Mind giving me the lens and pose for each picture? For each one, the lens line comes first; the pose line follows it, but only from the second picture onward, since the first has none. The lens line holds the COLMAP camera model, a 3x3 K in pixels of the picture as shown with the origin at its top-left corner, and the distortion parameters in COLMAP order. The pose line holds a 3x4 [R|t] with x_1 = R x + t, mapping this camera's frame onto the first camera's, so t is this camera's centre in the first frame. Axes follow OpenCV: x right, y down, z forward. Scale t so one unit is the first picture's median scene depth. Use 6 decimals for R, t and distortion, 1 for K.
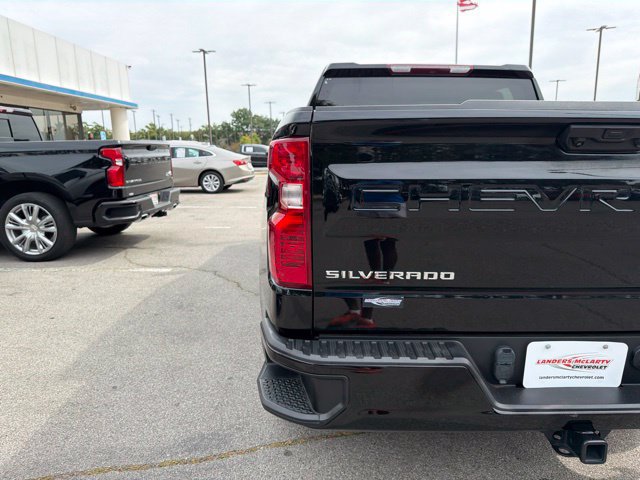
lens RADIAL K [[482.8, 0, 321.0], [0, 482.8, 243.0], [0, 0, 1]] dist [0.022987, -0.011665]
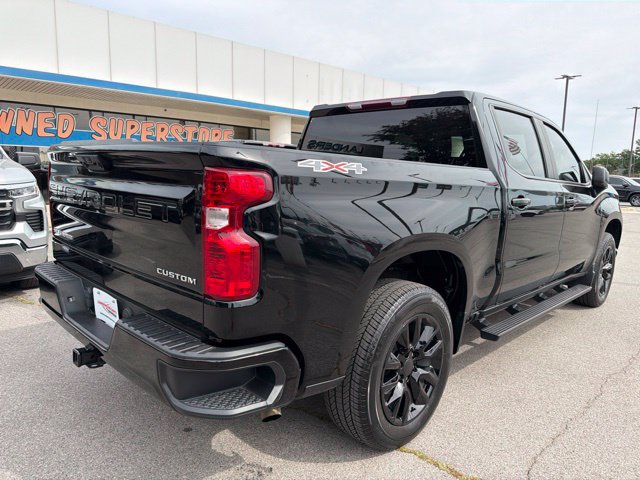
lens RADIAL K [[482.8, 0, 320.8], [0, 482.8, 244.1], [0, 0, 1]] dist [0.022987, -0.011665]
pose [[0.721724, 0.124253, -0.680937, 0.828646], [-0.161961, 0.986761, 0.008396, -0.063563], [0.672965, 0.104226, 0.732294, 0.220502]]
